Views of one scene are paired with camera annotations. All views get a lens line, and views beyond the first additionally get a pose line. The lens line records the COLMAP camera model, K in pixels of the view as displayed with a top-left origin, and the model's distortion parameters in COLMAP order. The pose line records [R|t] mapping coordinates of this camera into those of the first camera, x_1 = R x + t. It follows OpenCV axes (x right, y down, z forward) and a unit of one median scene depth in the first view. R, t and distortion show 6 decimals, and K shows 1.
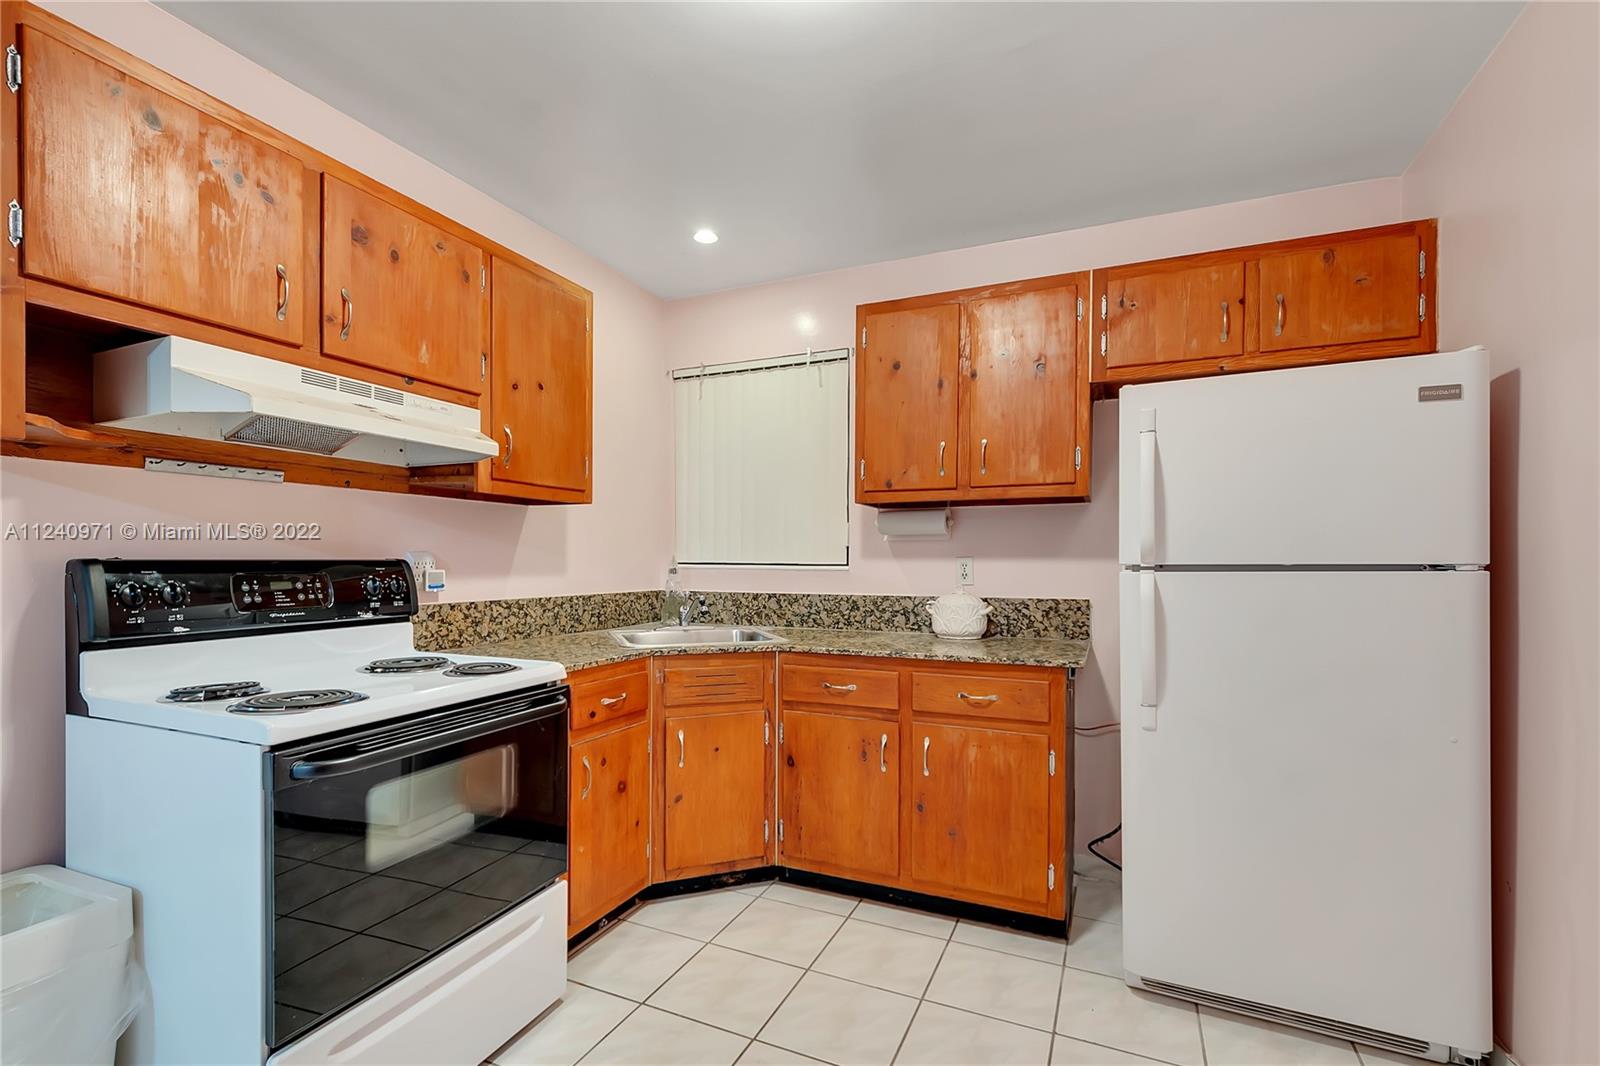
lens RADIAL K [[705.9, 0, 796.3], [0, 705.9, 566.0], [0, 0, 1]] dist [-0.001904, -0.000892]
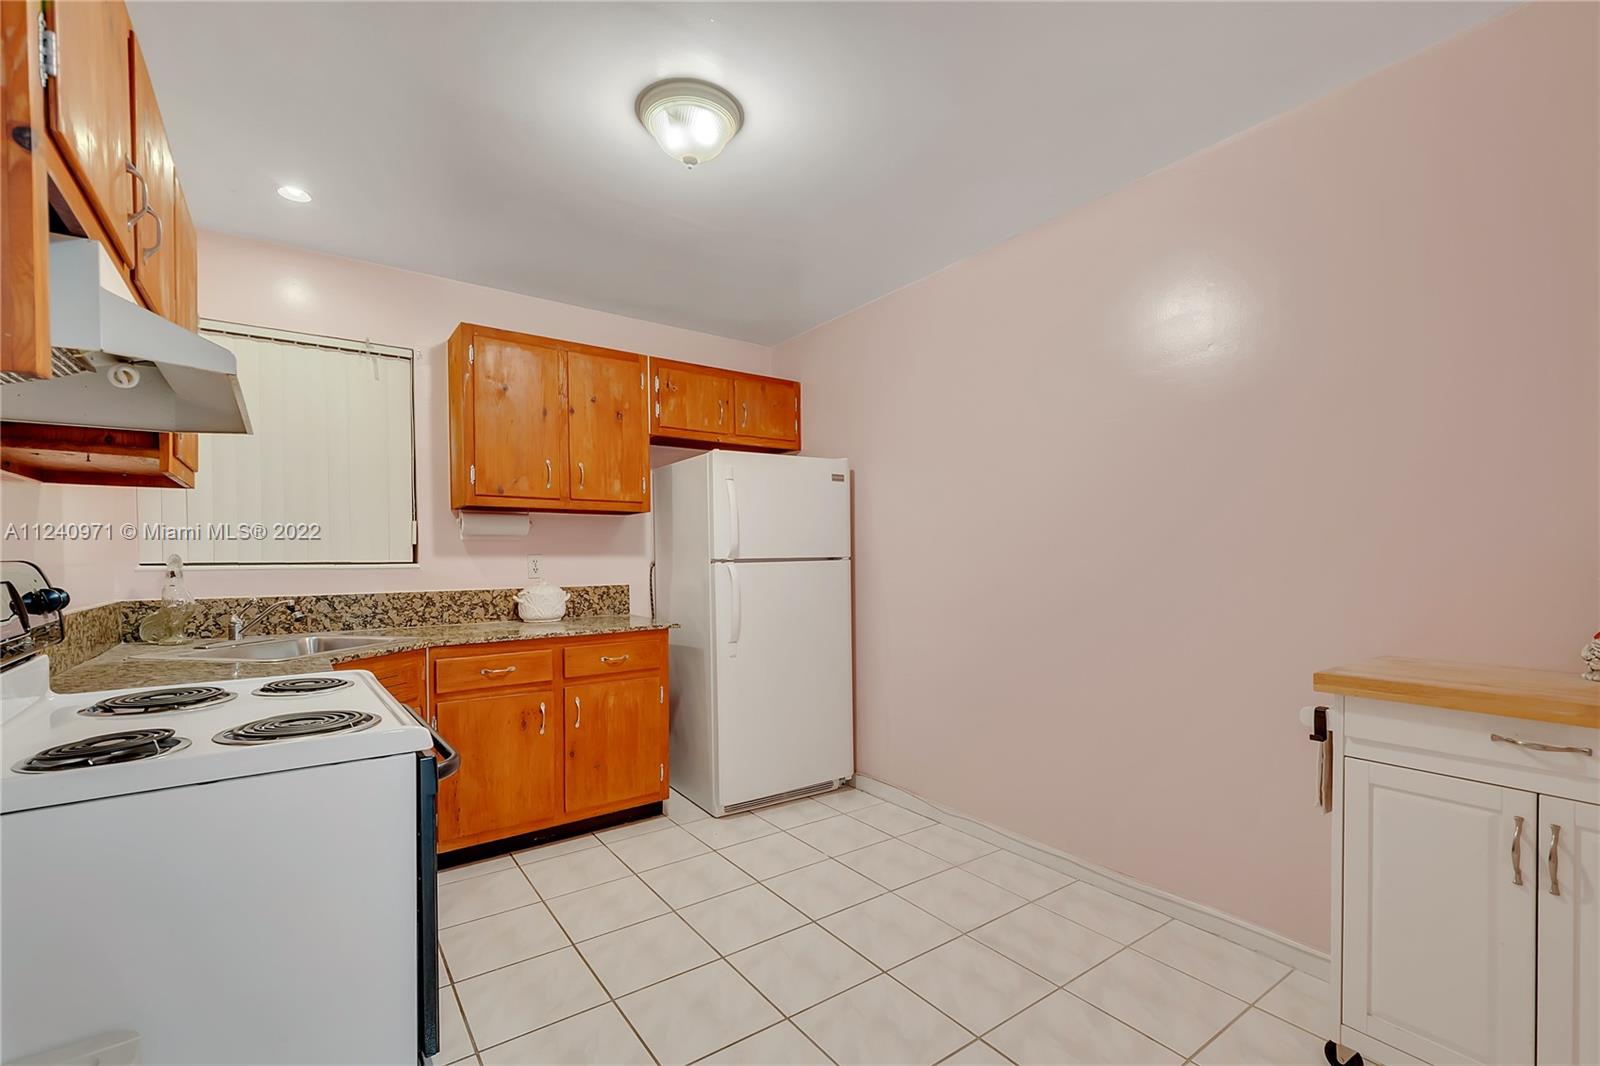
lens RADIAL K [[705.9, 0, 796.3], [0, 705.9, 566.0], [0, 0, 1]] dist [-0.001904, -0.000892]
pose [[0.487850, -0.019954, 0.872700, -0.635988], [0.012000, 0.999798, 0.016151, -0.007863], [-0.872845, 0.002593, 0.487990, 0.030550]]
